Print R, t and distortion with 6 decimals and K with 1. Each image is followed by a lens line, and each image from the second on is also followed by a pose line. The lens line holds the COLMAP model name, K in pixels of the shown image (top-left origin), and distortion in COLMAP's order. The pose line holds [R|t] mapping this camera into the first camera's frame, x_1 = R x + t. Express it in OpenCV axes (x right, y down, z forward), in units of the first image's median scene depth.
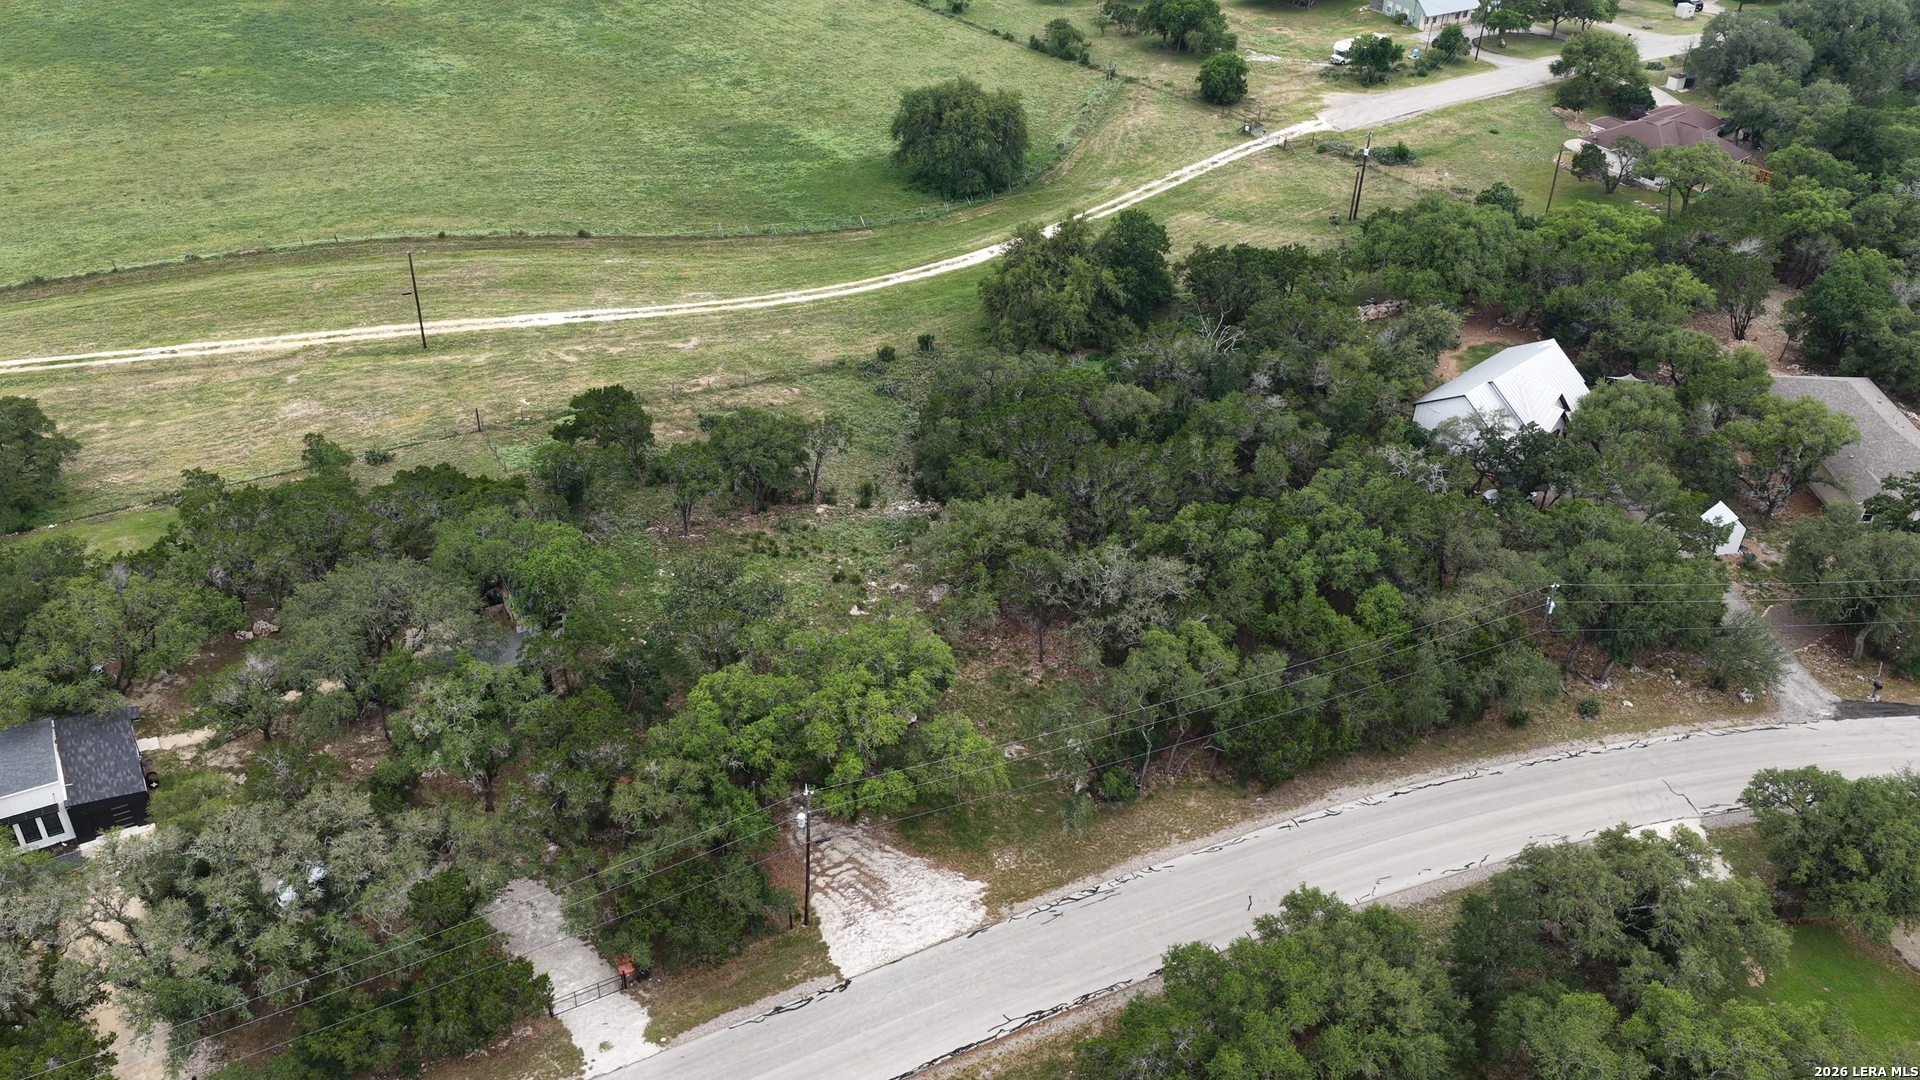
lens RADIAL K [[1642.8, 0, 959.9], [0, 1642.8, 538.4], [0, 0, 1]] dist [-0.010517, 0.037317]
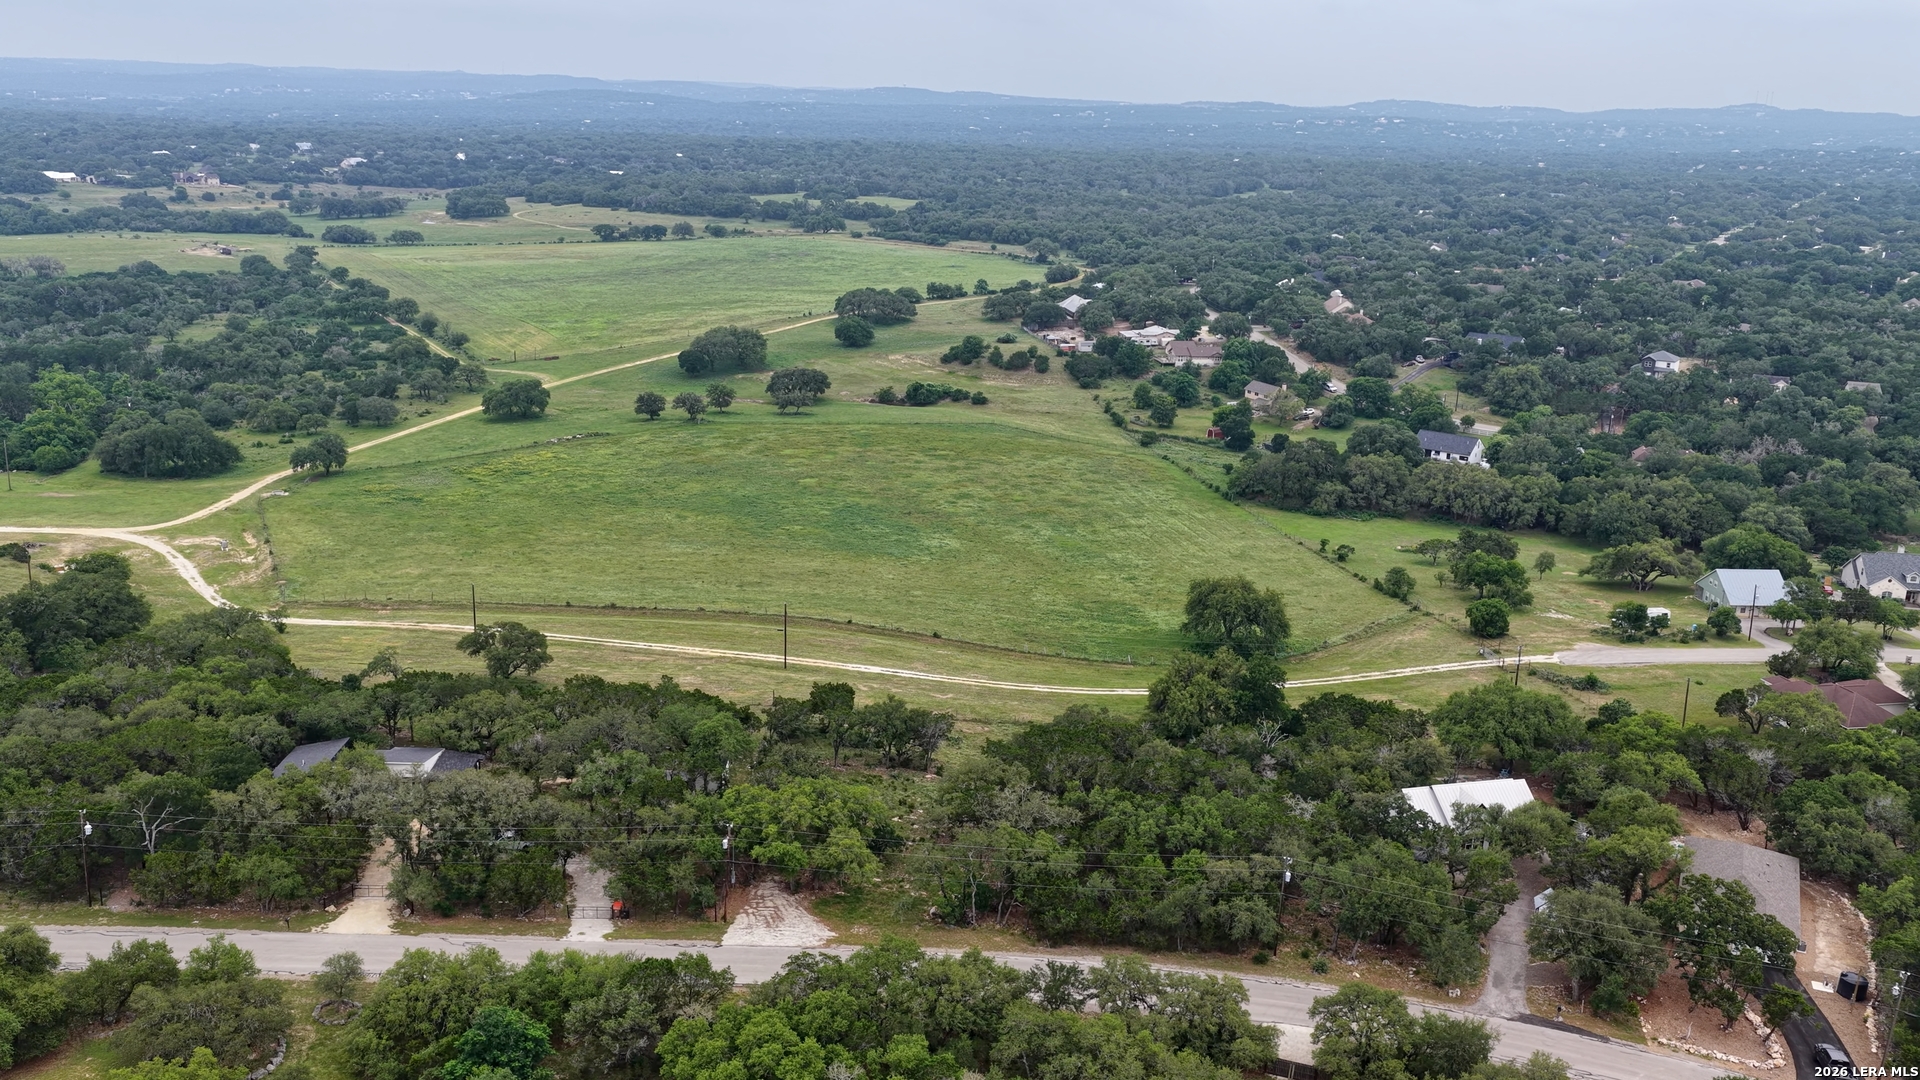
lens RADIAL K [[1642.8, 0, 956.4], [0, 1642.8, 545.0], [0, 0, 1]] dist [-0.010517, 0.037317]
pose [[0.885522, 0.111043, -0.451132, 0.516564], [-0.265497, 0.917796, -0.295232, 0.196884], [0.381264, 0.381209, 0.842210, -0.286706]]
